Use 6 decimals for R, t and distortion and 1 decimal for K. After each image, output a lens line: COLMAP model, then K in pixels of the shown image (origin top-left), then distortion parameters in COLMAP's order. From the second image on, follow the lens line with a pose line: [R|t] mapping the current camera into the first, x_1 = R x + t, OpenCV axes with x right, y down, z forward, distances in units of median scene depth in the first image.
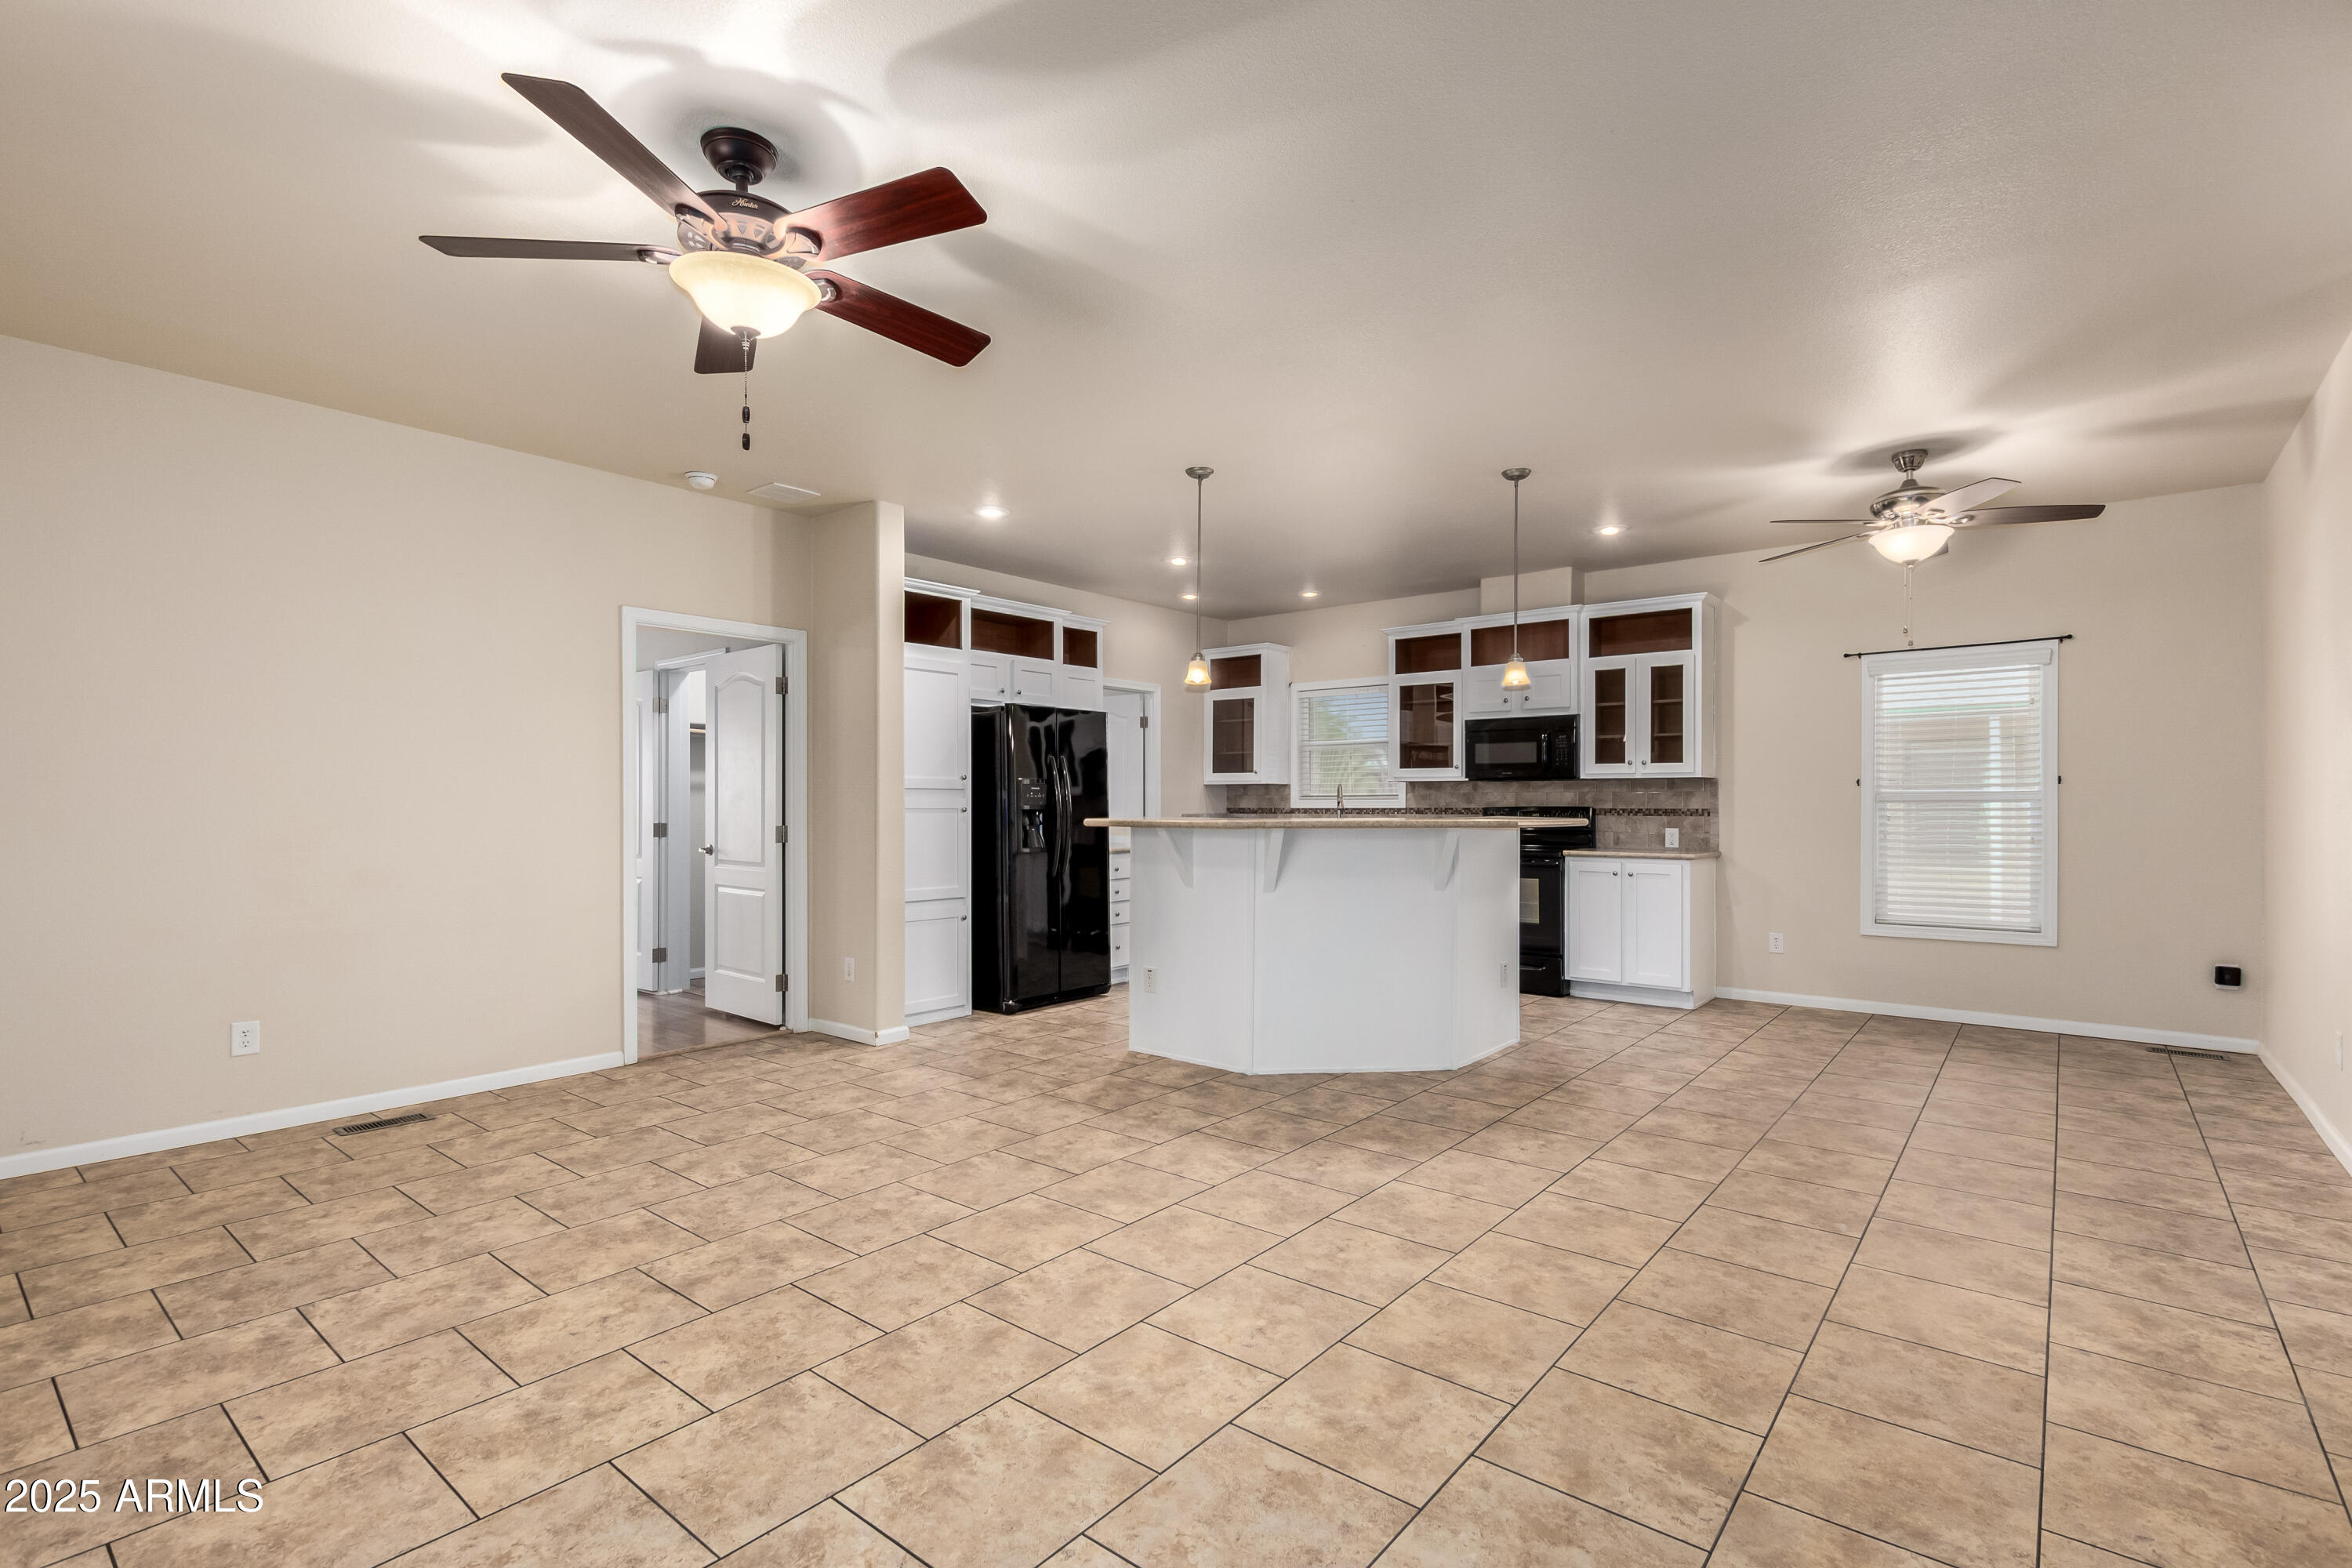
lens RADIAL K [[1086.3, 0, 1173.8], [0, 1086.3, 789.4], [0, 0, 1]] dist [0.010442, -0.001163]
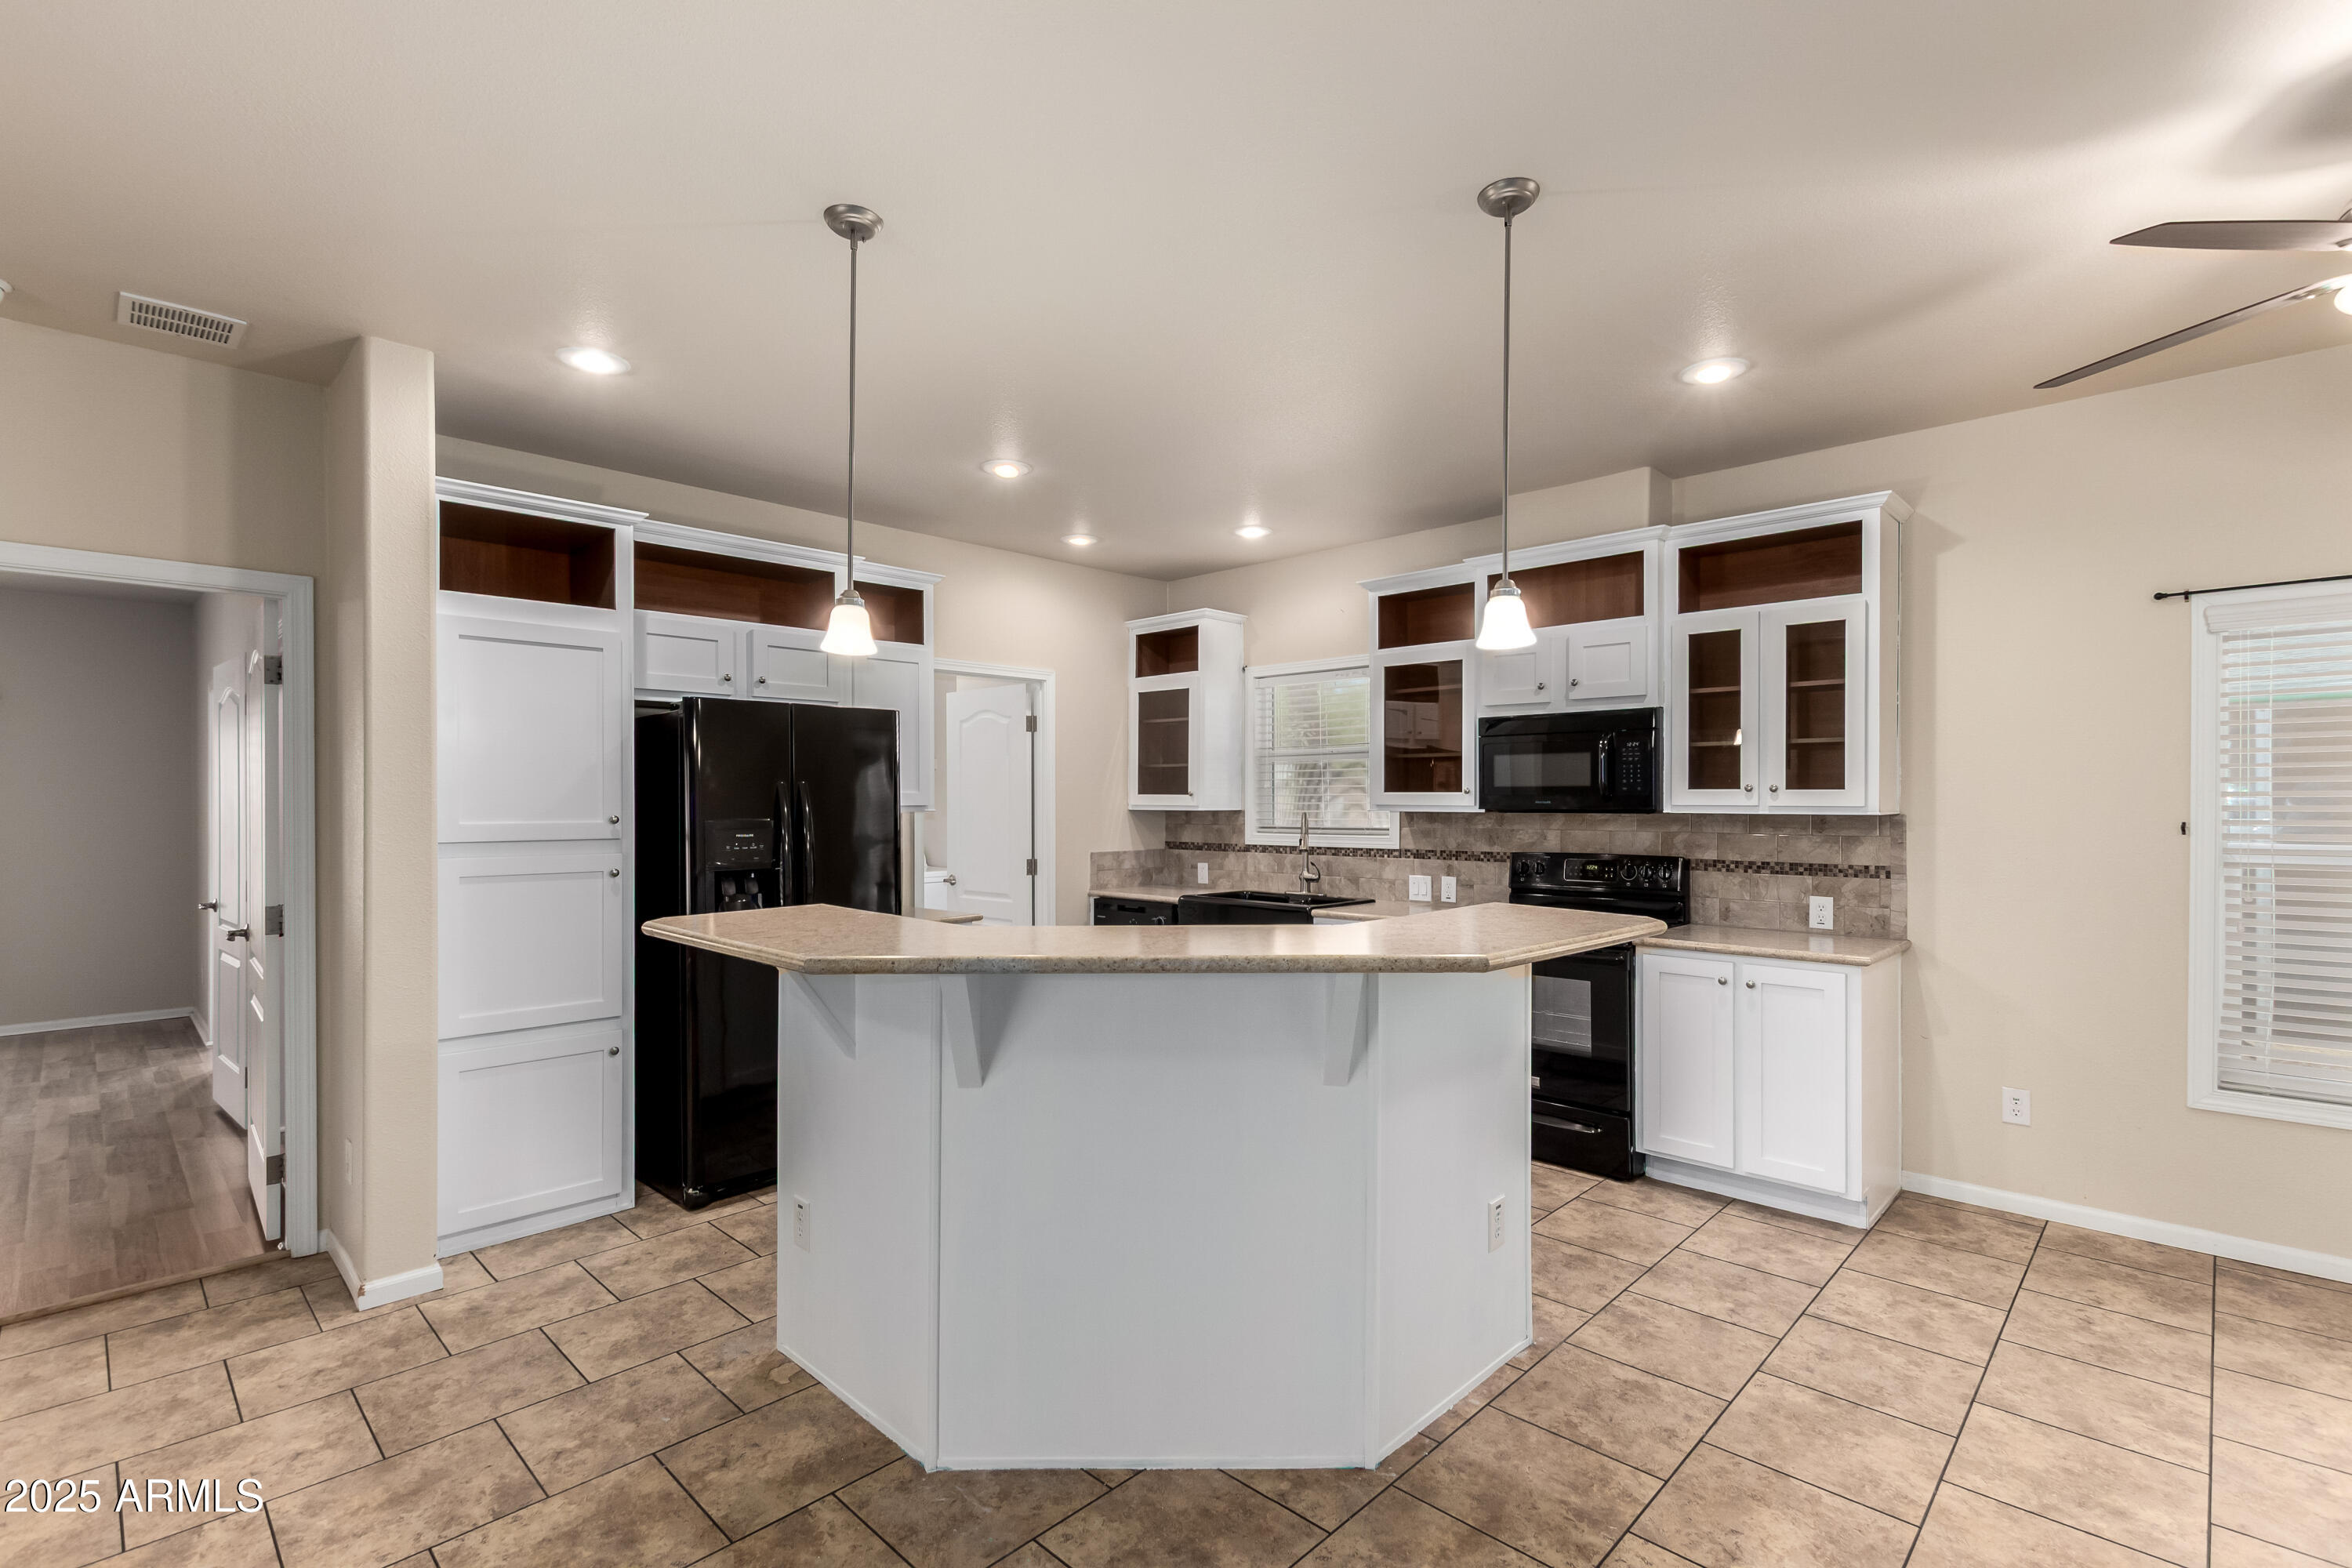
lens RADIAL K [[1086.3, 0, 1176.6], [0, 1086.3, 795.3], [0, 0, 1]] dist [0.010442, -0.001163]
pose [[0.997012, -0.001773, -0.077229, 0.154321], [0.002384, 0.999967, 0.007816, -0.026429], [0.077212, -0.007977, 0.996983, 0.384755]]
